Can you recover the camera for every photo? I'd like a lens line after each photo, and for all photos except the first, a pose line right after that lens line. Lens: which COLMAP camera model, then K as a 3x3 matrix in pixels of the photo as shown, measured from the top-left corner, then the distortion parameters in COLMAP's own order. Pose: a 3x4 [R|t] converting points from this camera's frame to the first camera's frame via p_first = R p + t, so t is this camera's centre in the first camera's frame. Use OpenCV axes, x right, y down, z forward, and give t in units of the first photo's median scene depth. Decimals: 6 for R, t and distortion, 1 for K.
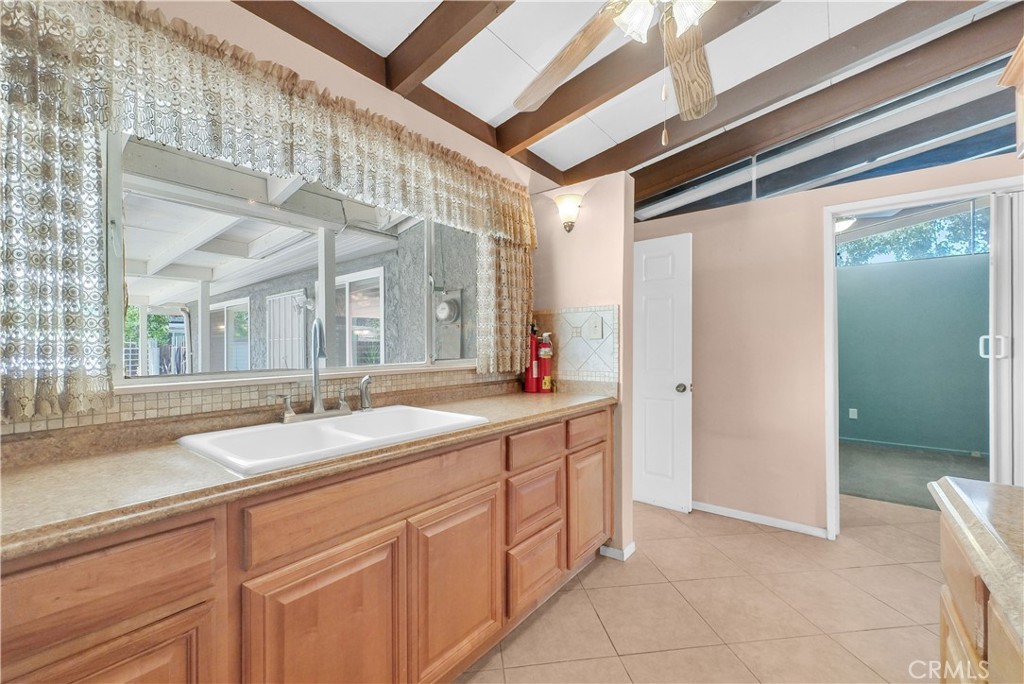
lens RADIAL K [[415.5, 0, 513.4], [0, 415.5, 347.7], [0, 0, 1]] dist [0.000593, 0.000077]
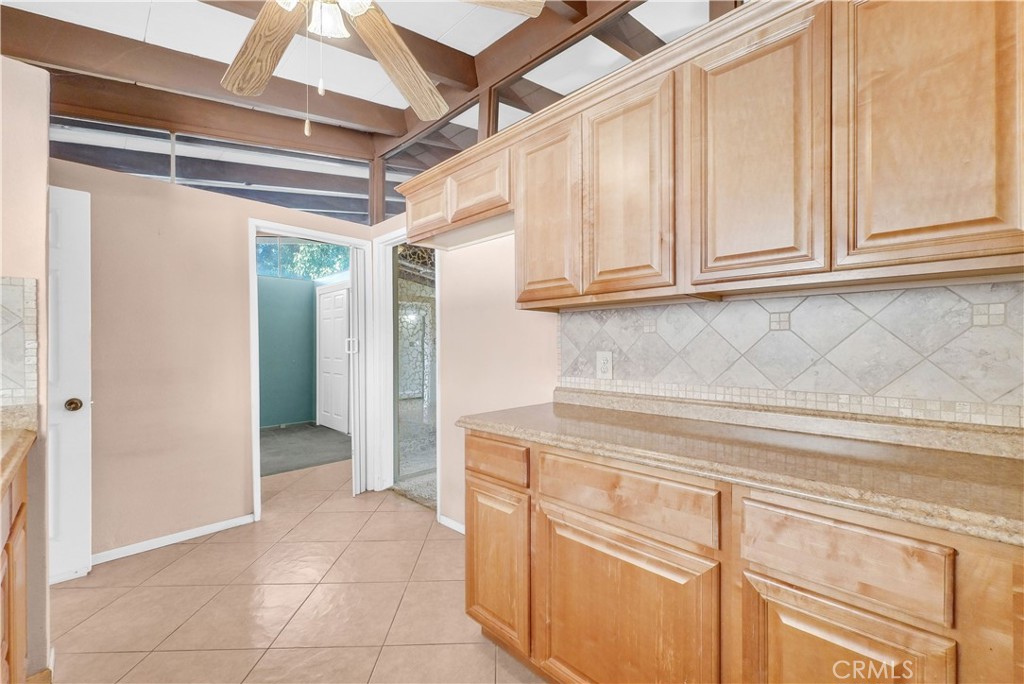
lens RADIAL K [[415.5, 0, 513.4], [0, 415.5, 347.7], [0, 0, 1]] dist [0.000593, 0.000077]
pose [[0.099419, -0.003720, 0.995039, -0.266890], [0.005144, 0.999982, 0.003224, 0.001233], [-0.995032, 0.004798, 0.099436, 0.208345]]
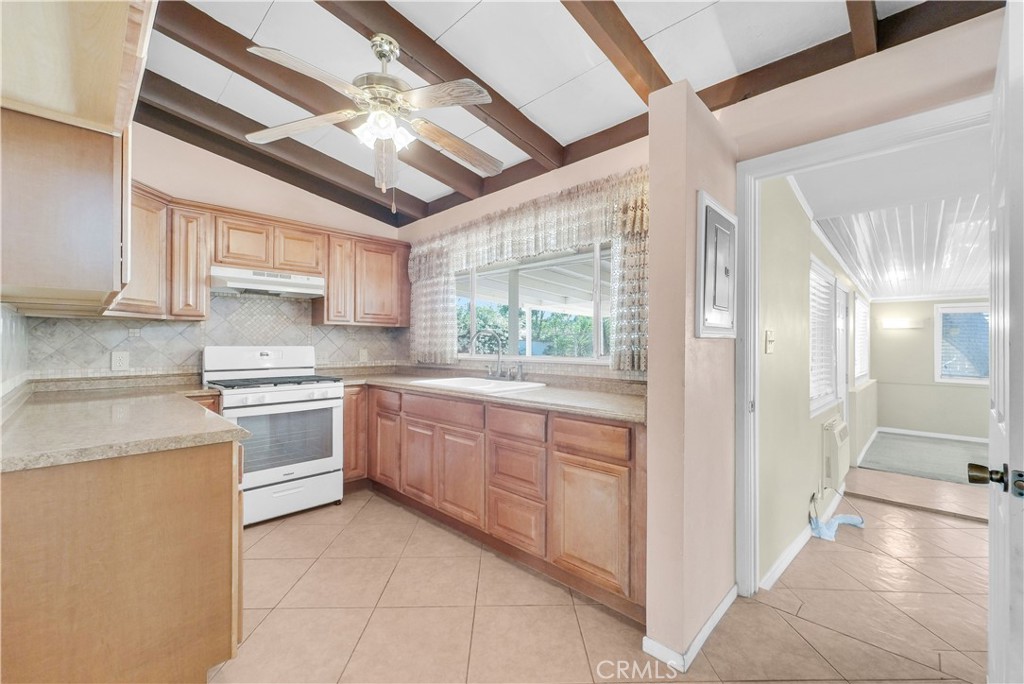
lens RADIAL K [[414.2, 0, 512.0], [0, 414.2, 342.0], [0, 0, 1]] dist [0.000609, 0.000027]
pose [[-0.108193, -0.003462, -0.994124, 0.879166], [-0.001141, 0.999994, -0.003358, -0.003959], [0.994129, 0.000771, -0.108197, 0.762864]]
